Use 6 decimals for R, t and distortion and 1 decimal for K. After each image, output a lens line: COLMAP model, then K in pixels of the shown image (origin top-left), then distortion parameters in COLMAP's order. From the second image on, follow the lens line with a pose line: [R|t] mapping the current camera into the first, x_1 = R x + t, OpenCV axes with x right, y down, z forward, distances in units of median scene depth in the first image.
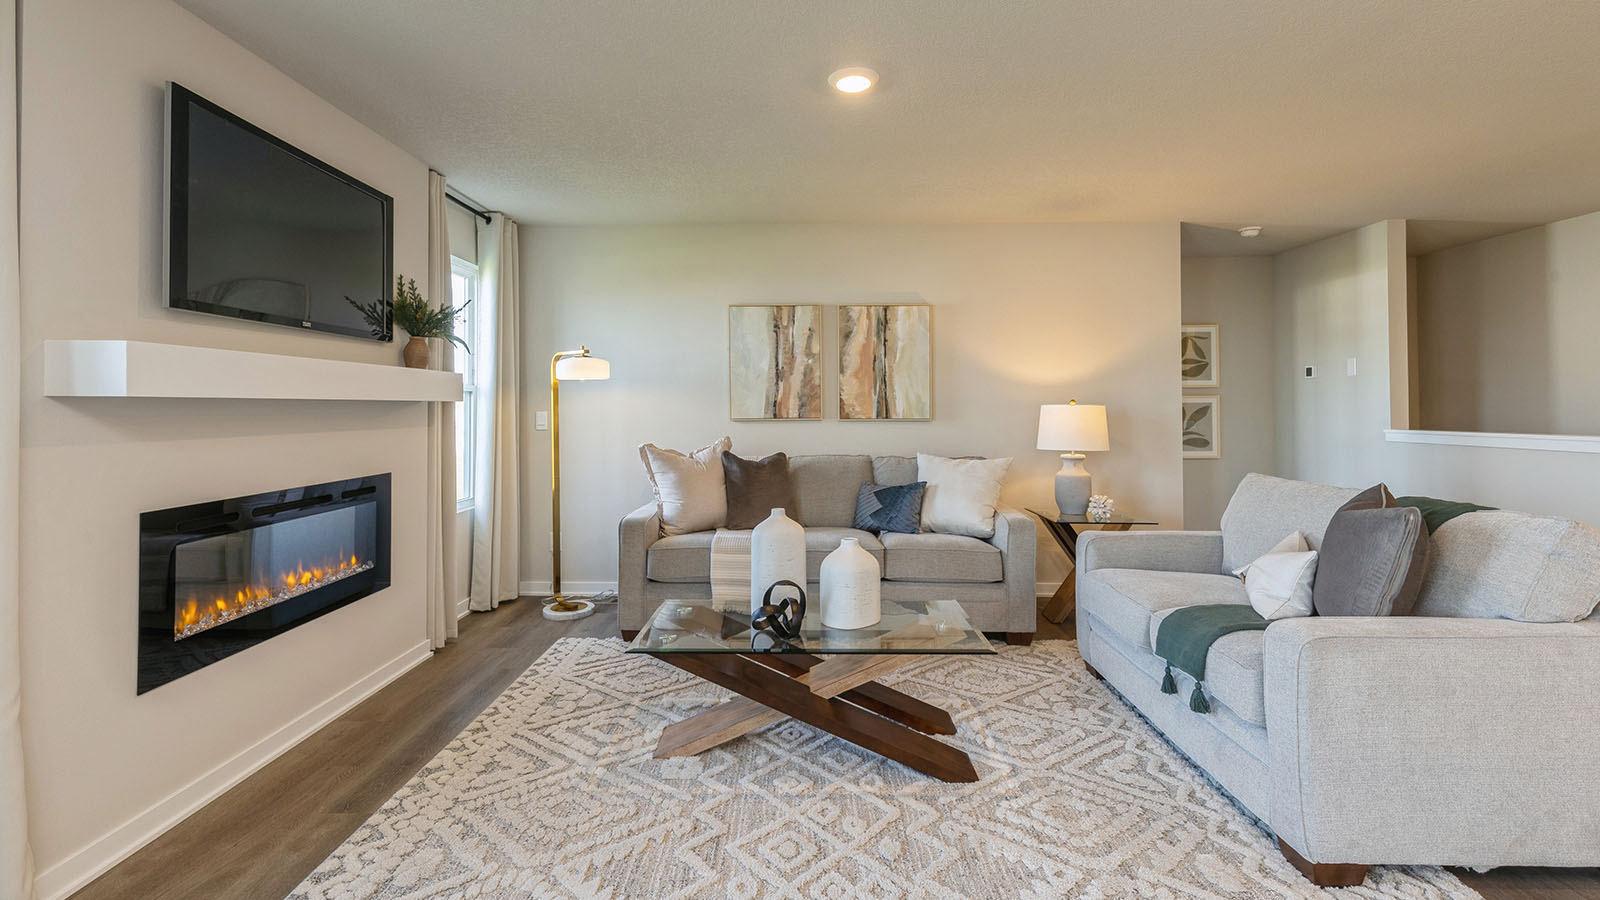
lens RADIAL K [[729.4, 0, 803.6], [0, 729.4, 443.7], [0, 0, 1]] dist [0.005121, 0.001041]
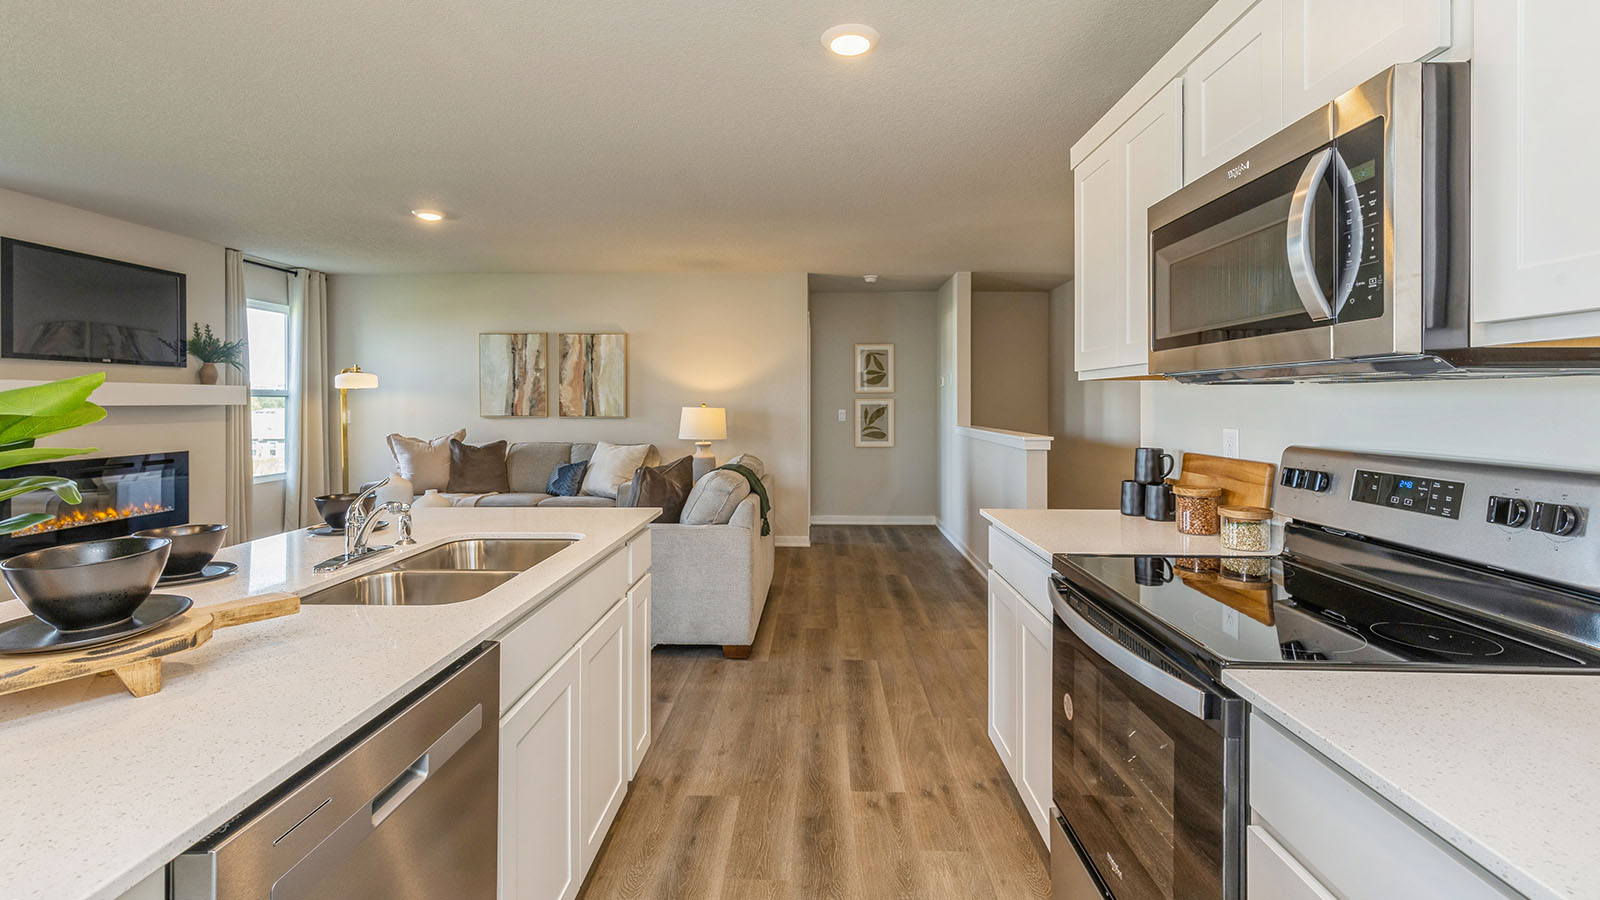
lens RADIAL K [[729.4, 0, 796.7], [0, 729.4, 454.4], [0, 0, 1]] dist [0.005121, 0.001041]
pose [[0.999868, 0.004040, -0.015721, 0.519475], [-0.003698, 0.999757, 0.021754, 0.005964], [0.015805, -0.021693, 0.999640, -0.371272]]
